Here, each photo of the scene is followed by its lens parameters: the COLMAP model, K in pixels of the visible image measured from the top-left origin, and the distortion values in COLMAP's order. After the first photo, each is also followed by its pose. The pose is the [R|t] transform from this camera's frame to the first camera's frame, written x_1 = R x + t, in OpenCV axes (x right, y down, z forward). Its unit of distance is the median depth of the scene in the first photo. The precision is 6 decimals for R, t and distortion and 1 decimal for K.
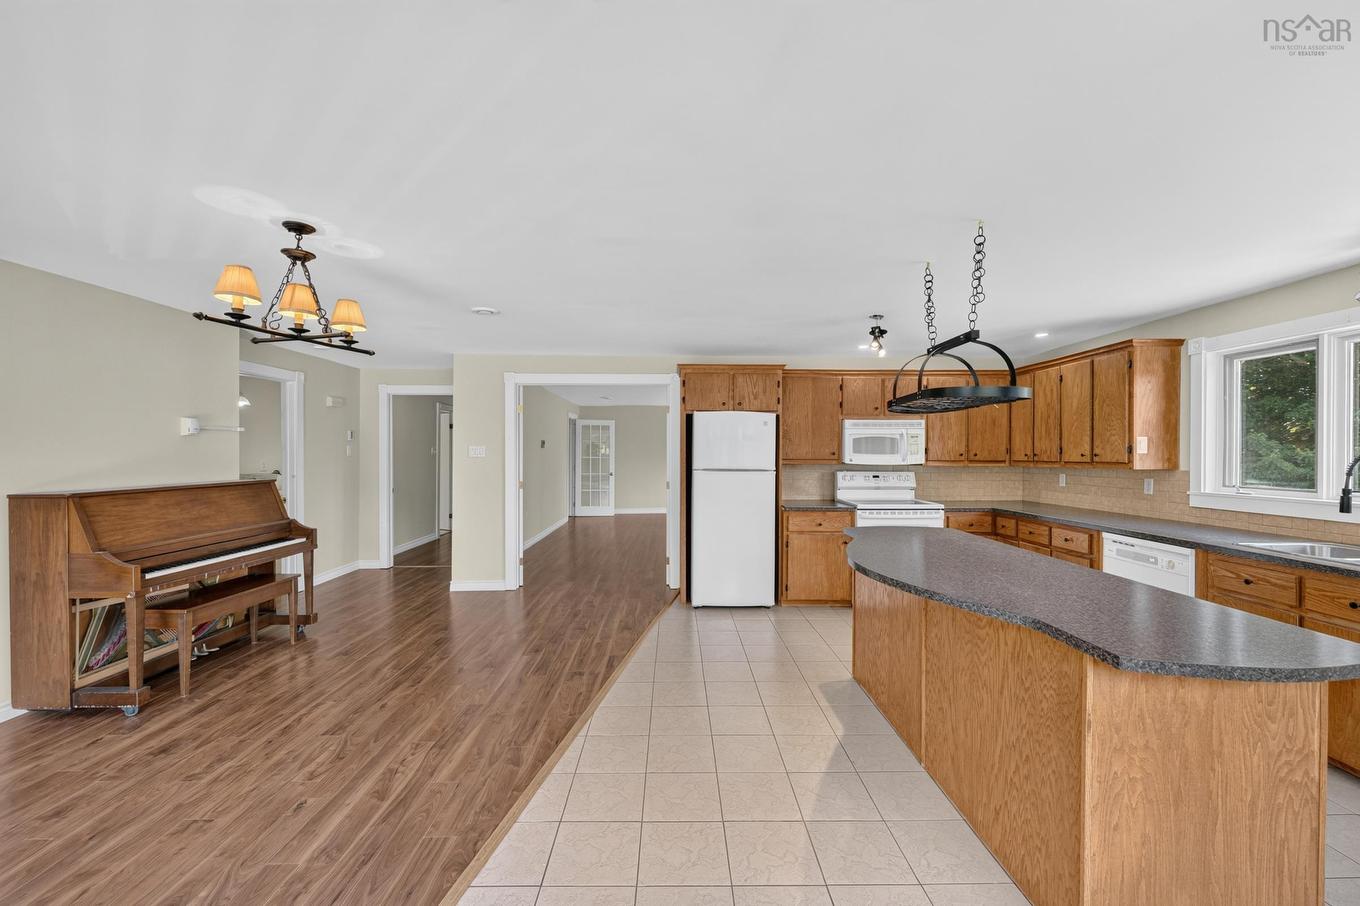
lens RADIAL K [[549.1, 0, 691.6], [0, 549.1, 454.2], [0, 0, 1]] dist [-0.001546, -0.000090]
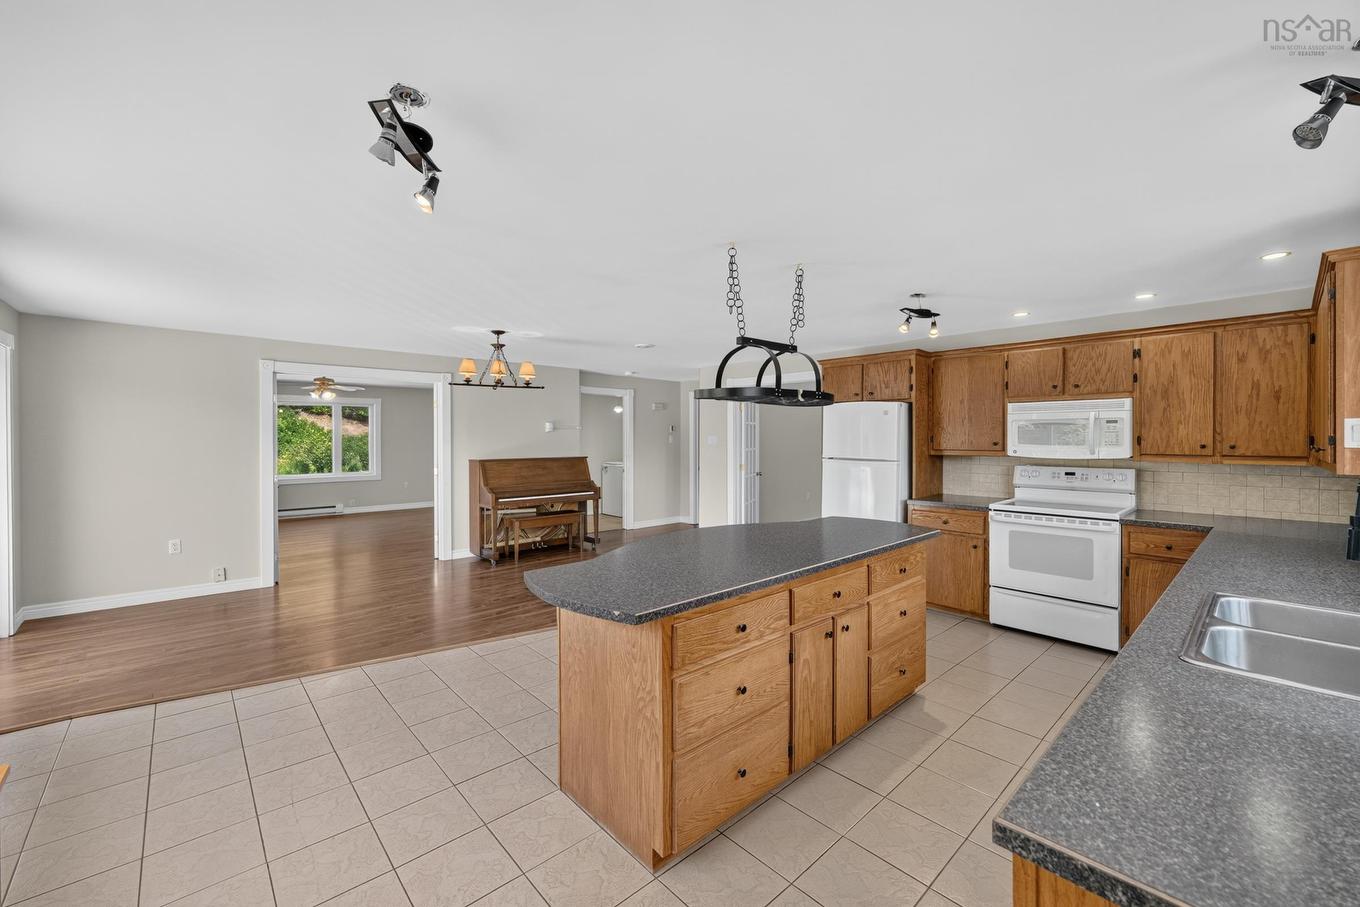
lens RADIAL K [[548.5, 0, 675.6], [0, 548.5, 442.4], [0, 0, 1]] dist [0.000192, -0.000030]
pose [[0.658455, 0.004382, -0.752608, 0.703610], [-0.002614, 0.999990, 0.003536, -0.006230], [0.752616, -0.000361, 0.658460, 0.082842]]
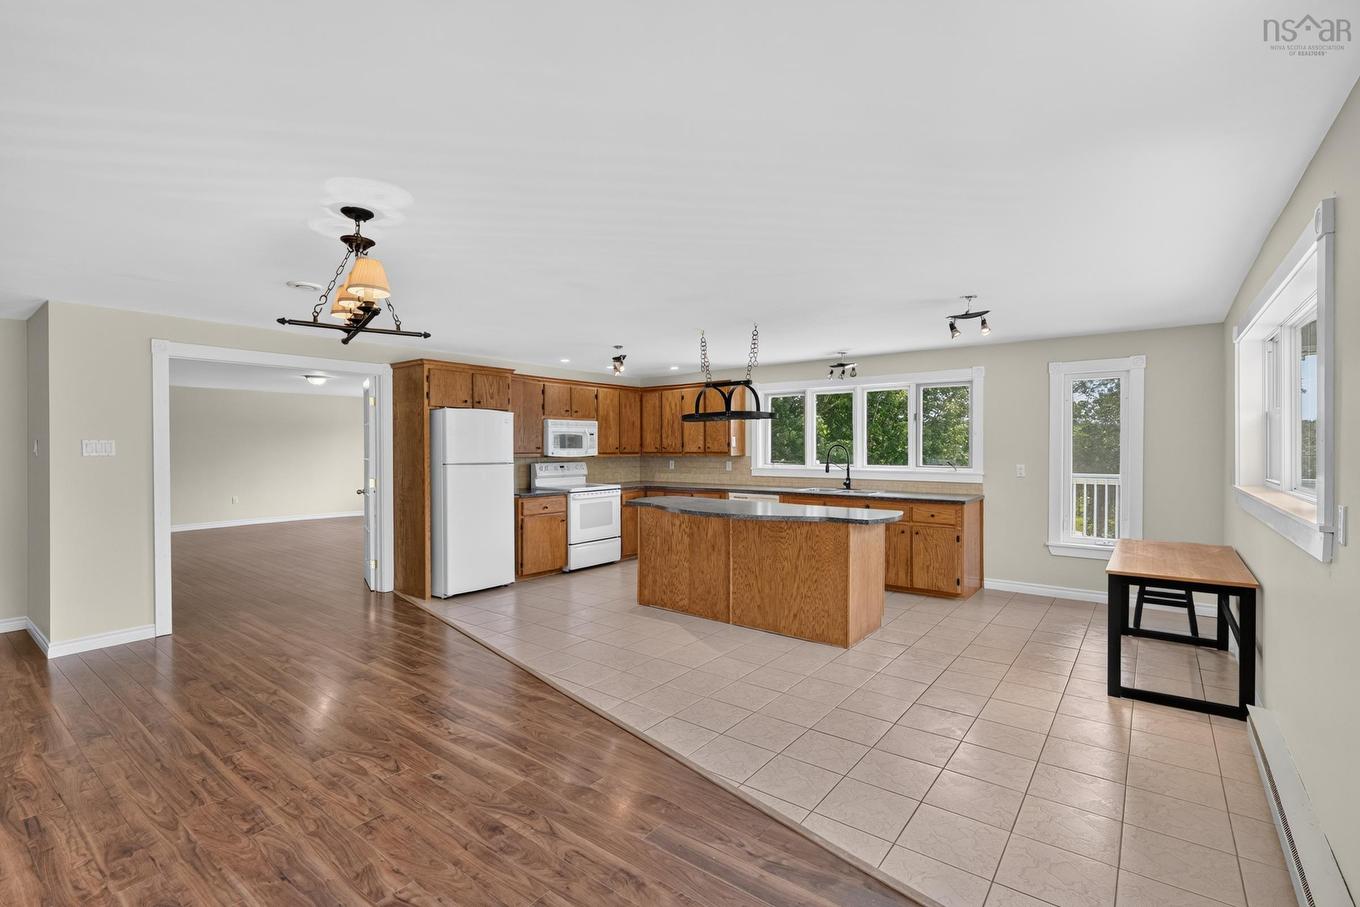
lens RADIAL K [[592.9, 0, 680.0], [0, 592.9, 453.5], [0, 0, 1]] dist [0.001099, 0.000101]
pose [[0.639118, -0.012534, 0.769006, -0.645264], [0.007828, 0.999921, 0.009792, 0.000751], [-0.769069, -0.000238, 0.639166, -0.053049]]
